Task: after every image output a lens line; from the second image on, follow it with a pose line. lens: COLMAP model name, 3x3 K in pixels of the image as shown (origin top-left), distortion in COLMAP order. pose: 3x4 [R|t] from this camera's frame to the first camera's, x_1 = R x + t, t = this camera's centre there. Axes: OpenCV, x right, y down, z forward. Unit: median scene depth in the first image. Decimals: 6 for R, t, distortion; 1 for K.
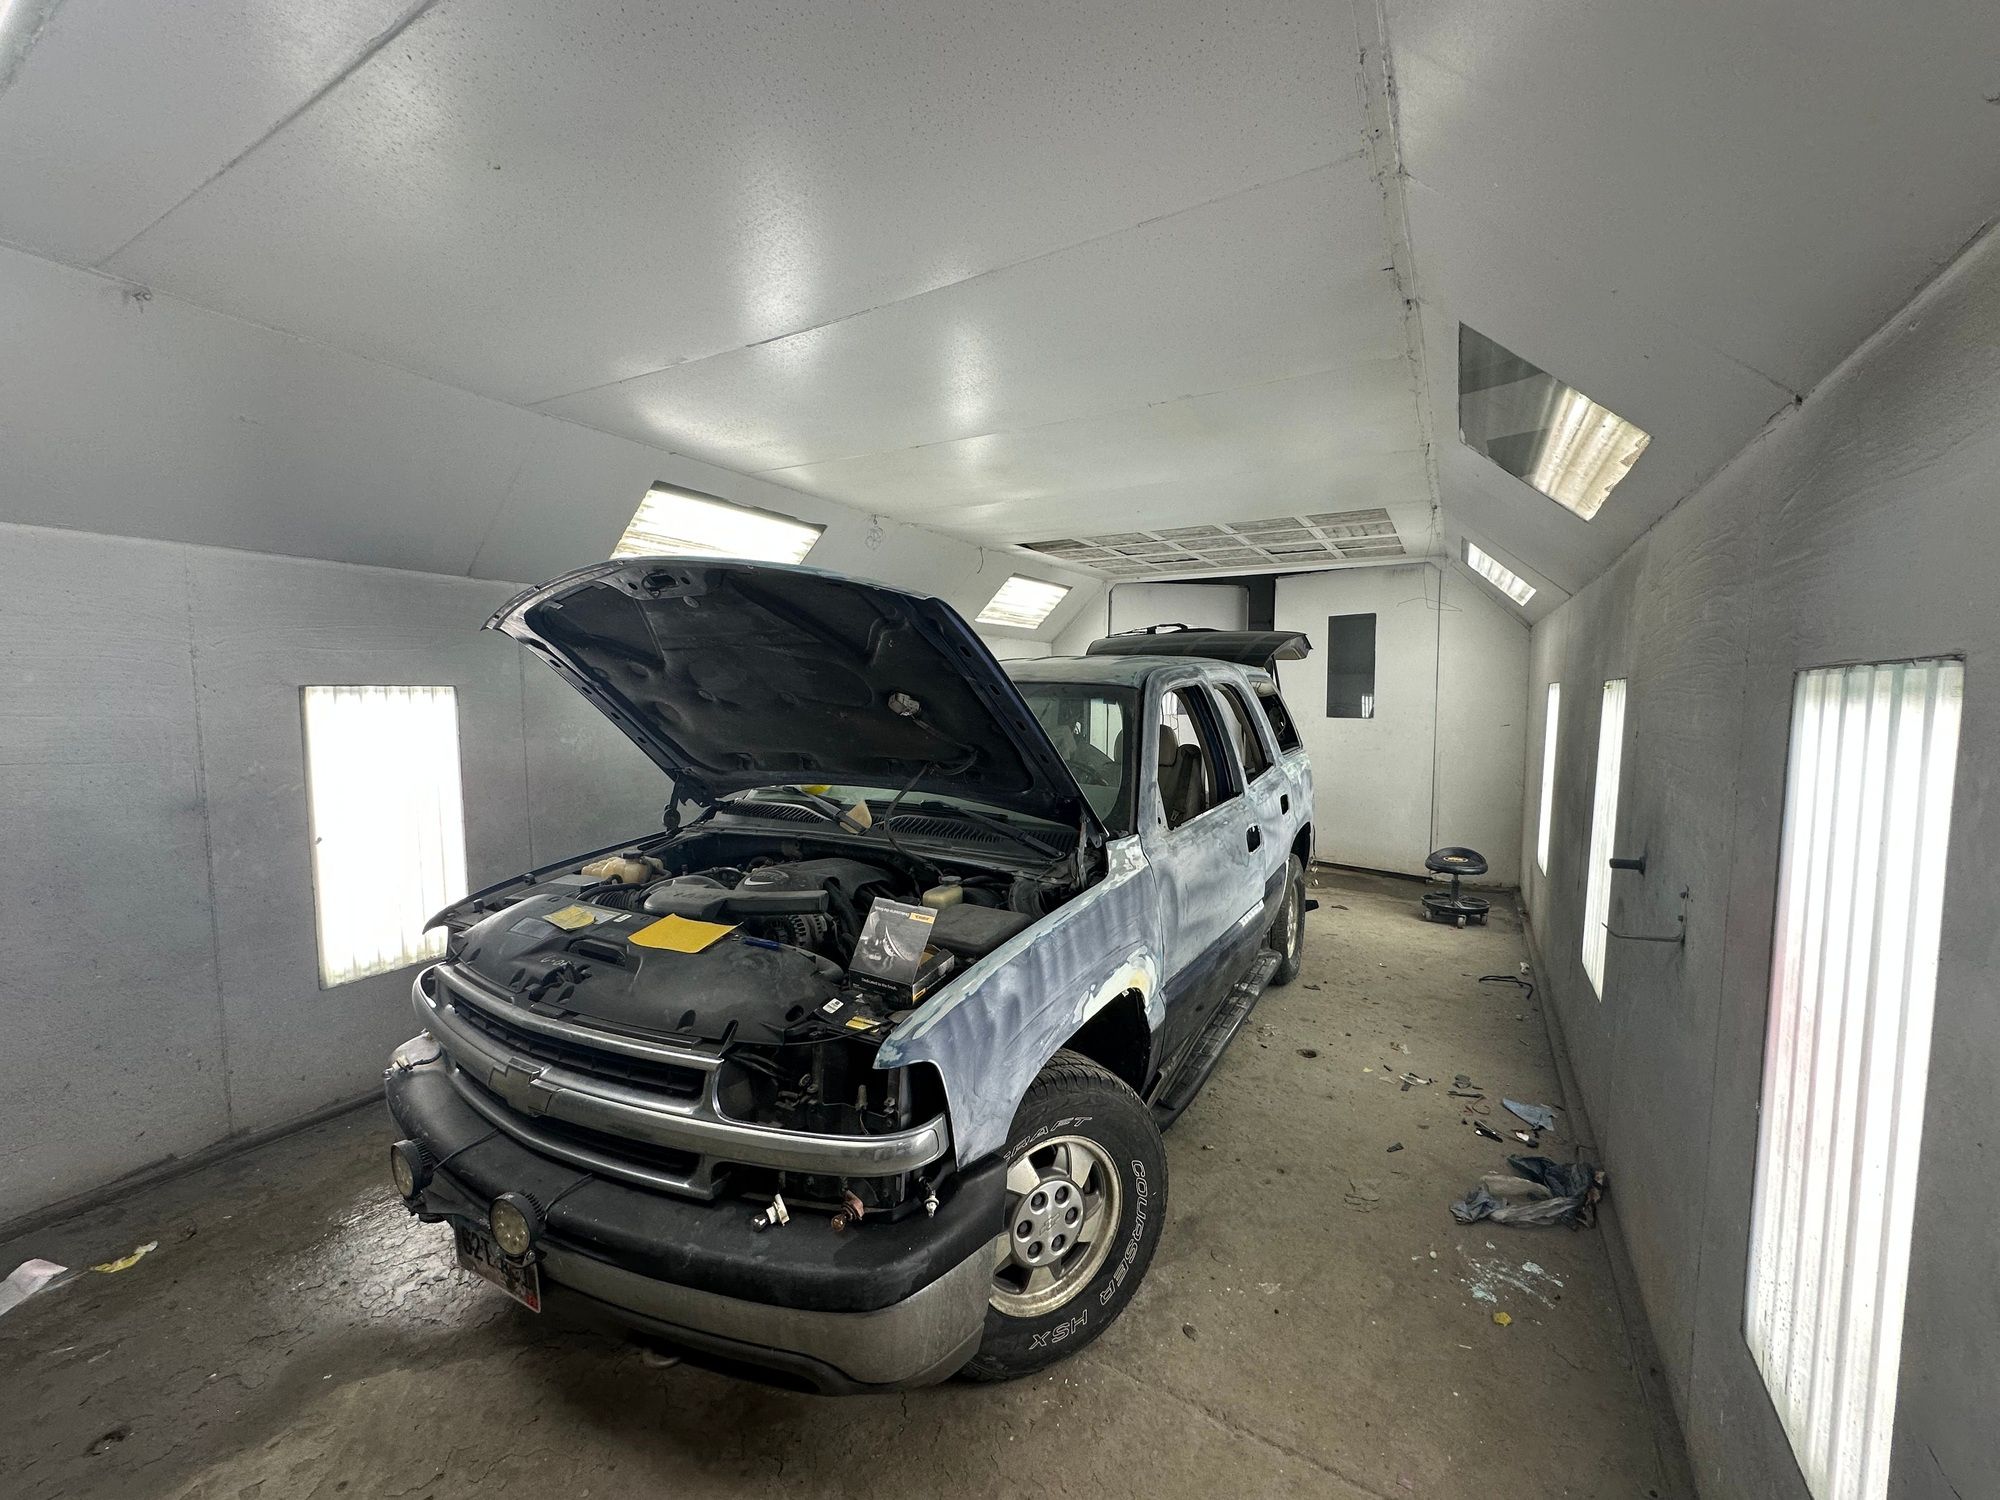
lens RADIAL K [[795.4, 0, 1005.4], [0, 795.4, 751.9], [0, 0, 1]] dist [-0.000734, -0.000124]
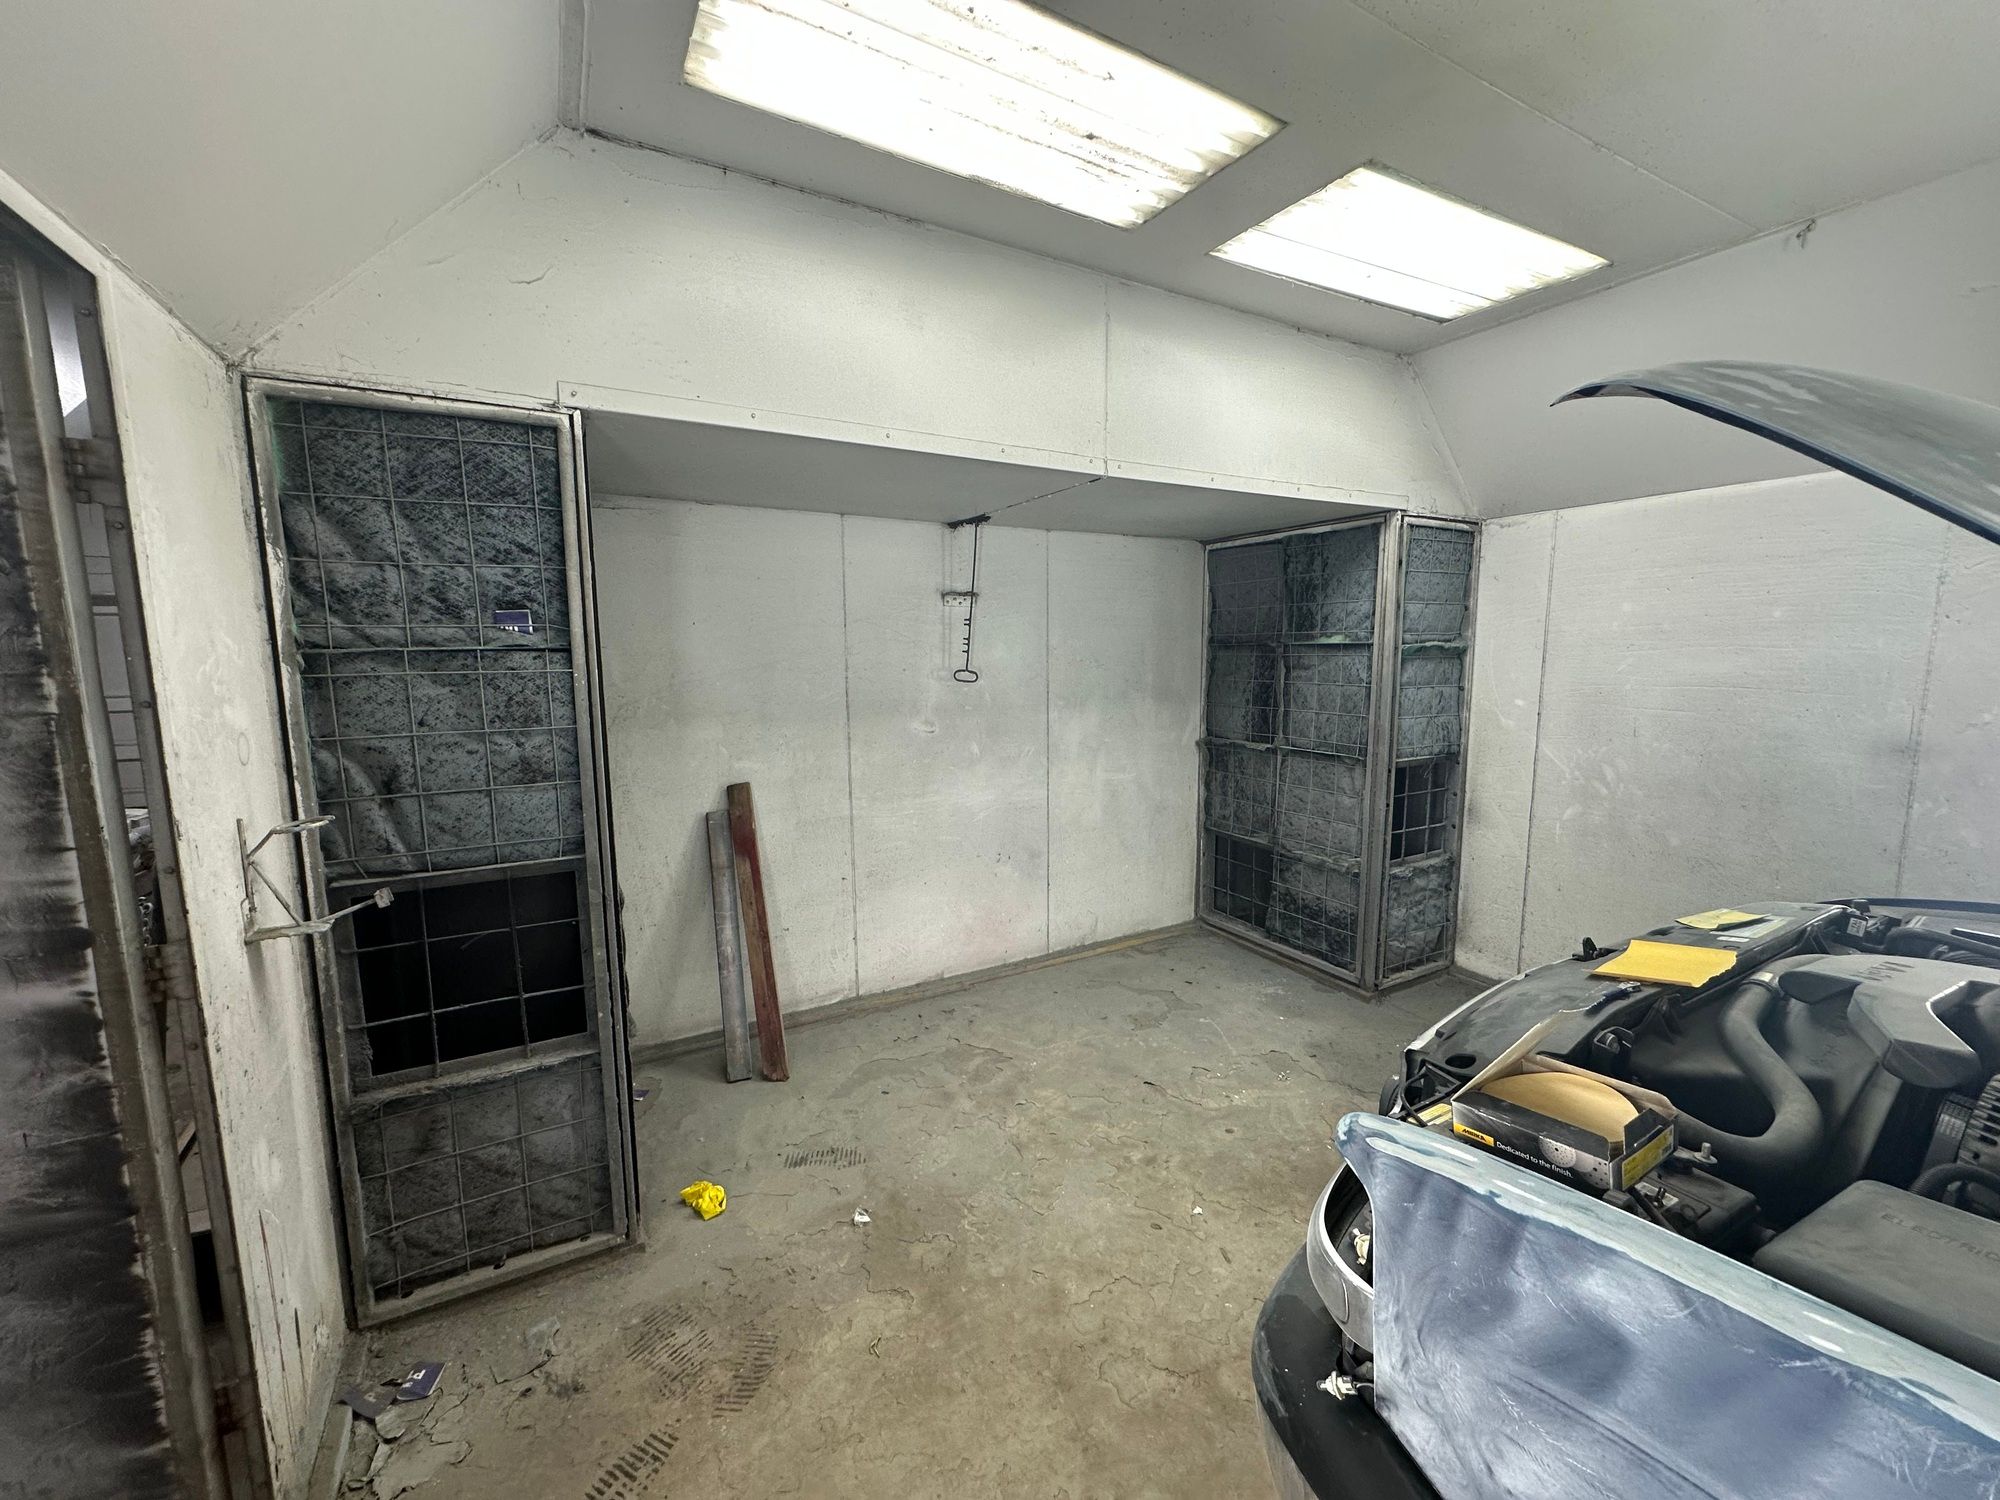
lens RADIAL K [[795.4, 0, 1004.2], [0, 795.4, 748.8], [0, 0, 1]] dist [-0.000734, -0.000124]
pose [[-0.508614, 0.110658, -0.853854, 0.308849], [-0.060866, 0.984604, 0.163860, -0.019646], [0.858840, 0.135312, -0.494048, 0.584564]]
